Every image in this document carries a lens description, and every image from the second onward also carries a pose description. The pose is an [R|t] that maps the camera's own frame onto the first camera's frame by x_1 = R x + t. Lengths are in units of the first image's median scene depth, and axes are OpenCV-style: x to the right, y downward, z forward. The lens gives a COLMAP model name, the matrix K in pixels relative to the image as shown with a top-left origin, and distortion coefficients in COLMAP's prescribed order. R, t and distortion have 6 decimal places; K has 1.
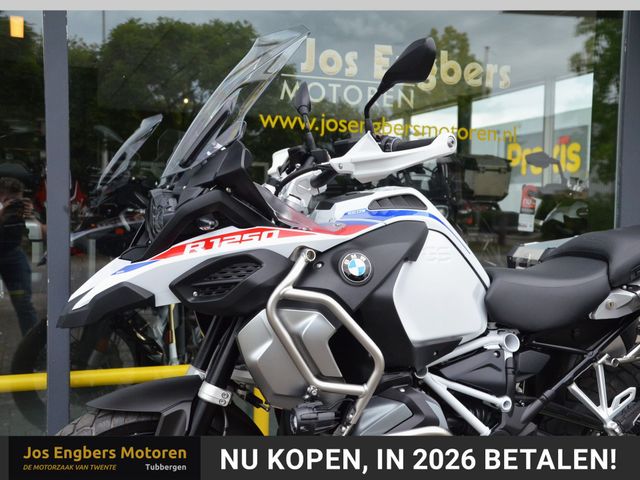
lens RADIAL K [[857.2, 0, 339.1], [0, 857.2, 261.0], [0, 0, 1]] dist [0.096309, 0.030260]
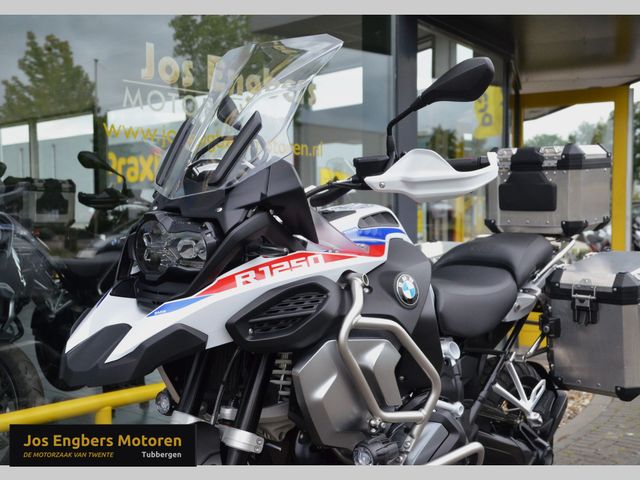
lens RADIAL K [[811.2, 0, 306.3], [0, 811.2, 255.3], [0, 0, 1]] dist [0.036738, 0.048800]
pose [[0.895773, -0.041501, 0.442570, -0.400321], [0.045163, 0.998977, 0.002266, -0.031880], [-0.442211, 0.017958, 0.896731, 0.190793]]
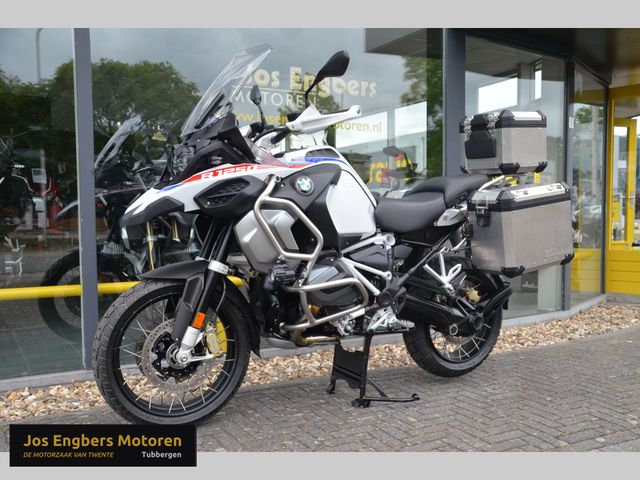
lens RADIAL K [[666.1, 0, 327.9], [0, 666.1, 256.3], [0, 0, 1]] dist [-0.009353, 0.016407]
pose [[0.988837, -0.029501, 0.146049, -0.108750], [0.029108, 0.999565, 0.004831, 0.117706], [-0.146128, -0.000526, 0.989266, -0.257035]]
